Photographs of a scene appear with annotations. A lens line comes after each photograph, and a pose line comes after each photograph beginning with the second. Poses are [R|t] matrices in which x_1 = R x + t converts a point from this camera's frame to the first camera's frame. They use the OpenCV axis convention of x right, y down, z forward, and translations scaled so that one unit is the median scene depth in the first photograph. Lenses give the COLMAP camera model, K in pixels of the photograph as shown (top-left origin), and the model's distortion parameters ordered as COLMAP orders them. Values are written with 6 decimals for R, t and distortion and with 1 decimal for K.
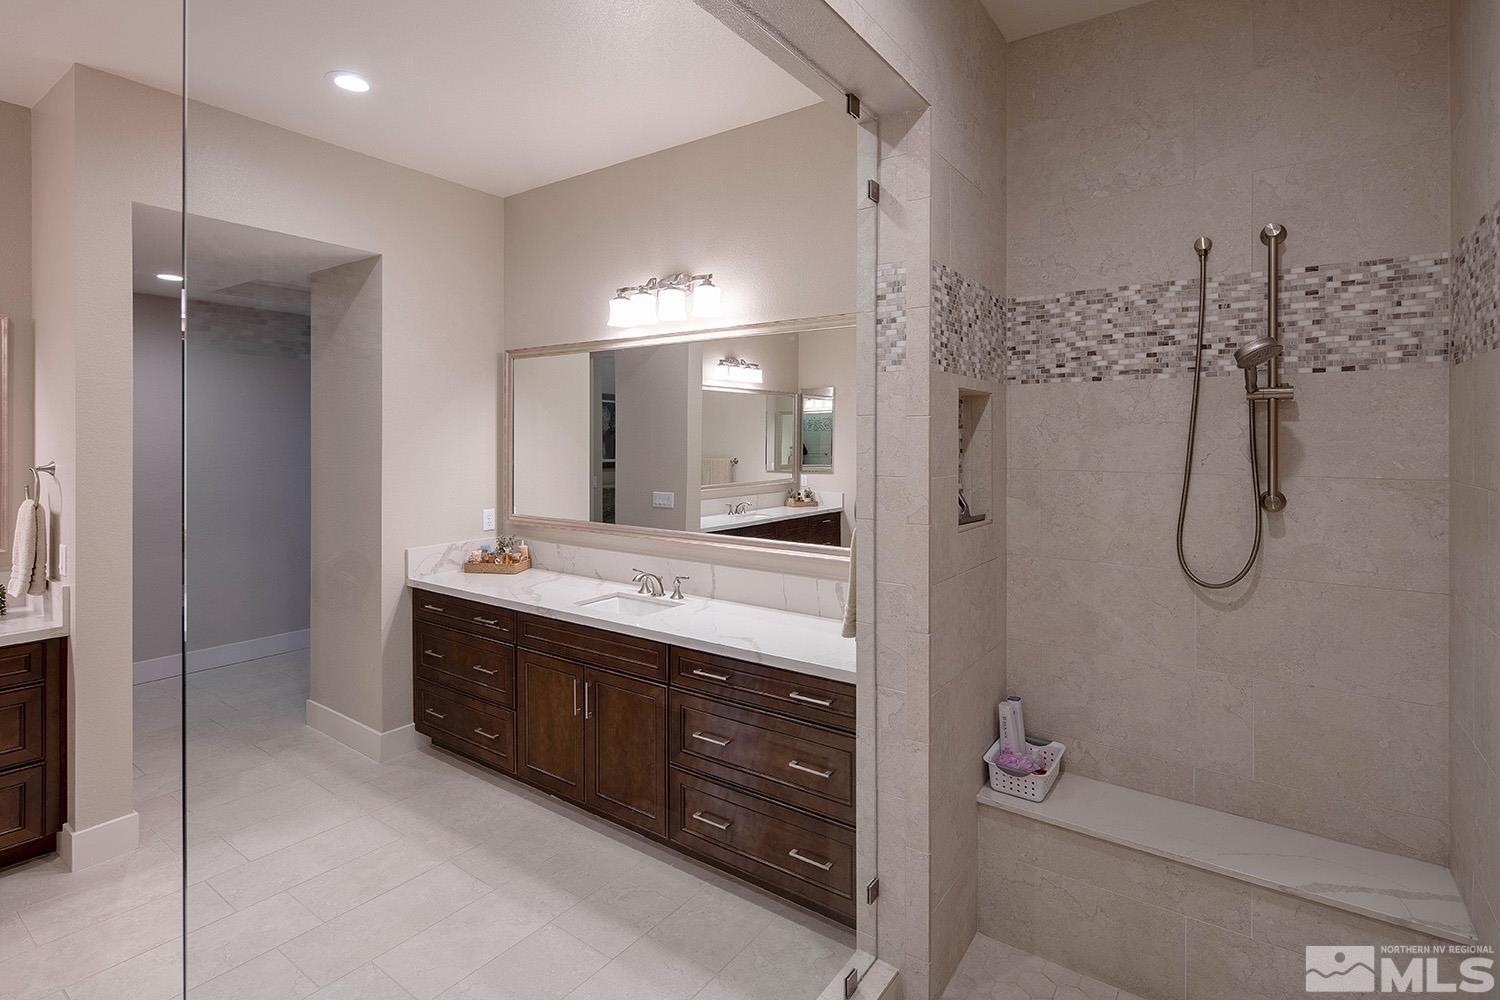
lens RADIAL K [[732.5, 0, 749.5], [0, 732.5, 430.7], [0, 0, 1]] dist [0.004923, -0.004403]
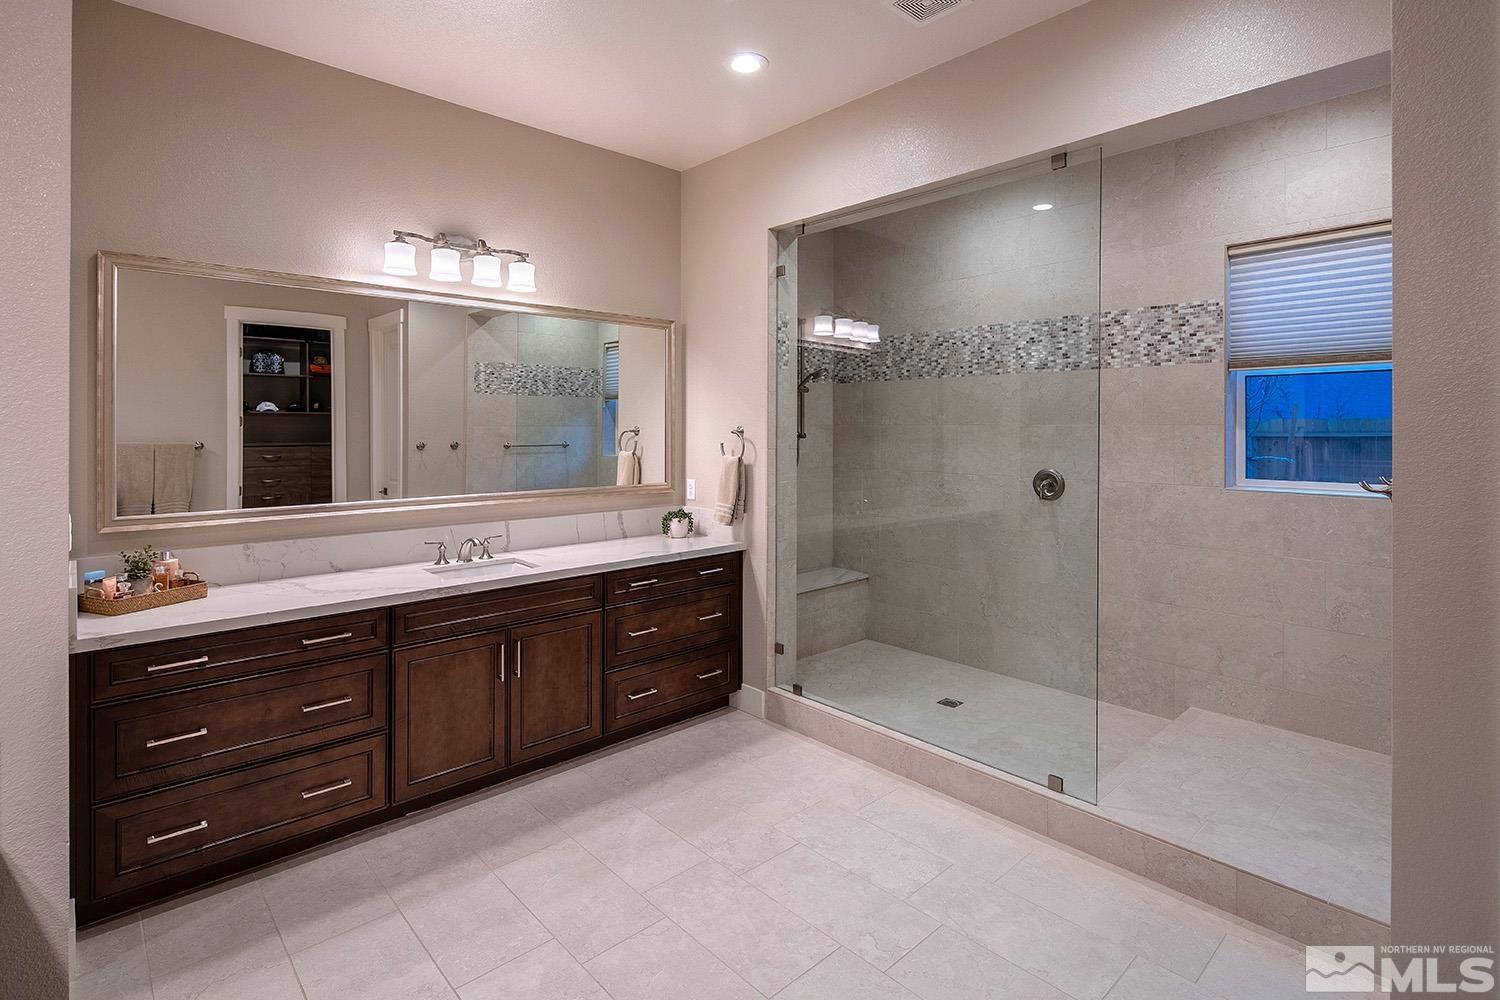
lens RADIAL K [[732.5, 0, 744.5], [0, 732.5, 418.2], [0, 0, 1]] dist [0.004923, -0.004403]
pose [[0.196514, 0.011742, 0.980431, -1.096918], [-0.007269, 0.999918, -0.010518, 0.043795], [-0.980474, -0.005059, 0.196584, 0.476087]]
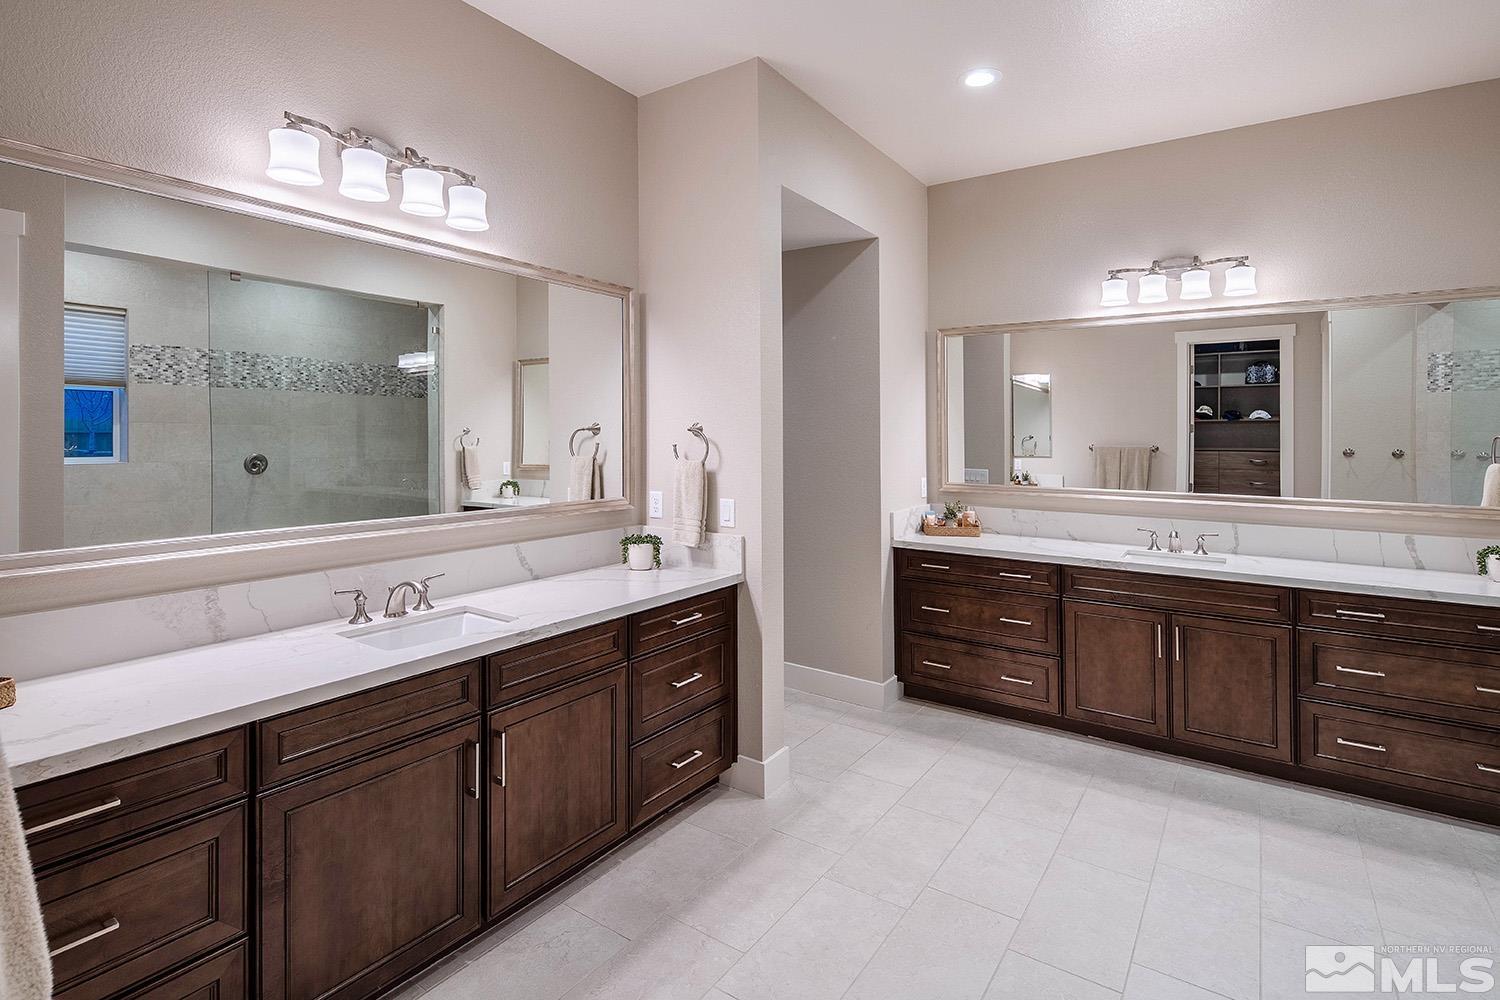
lens RADIAL K [[732.5, 0, 746.8], [0, 732.5, 421.0], [0, 0, 1]] dist [0.004923, -0.004403]
pose [[0.999813, 0.003946, 0.018939, -0.843667], [-0.003761, 0.999945, -0.009790, 0.047376], [-0.018976, 0.009716, 0.999773, -0.079931]]
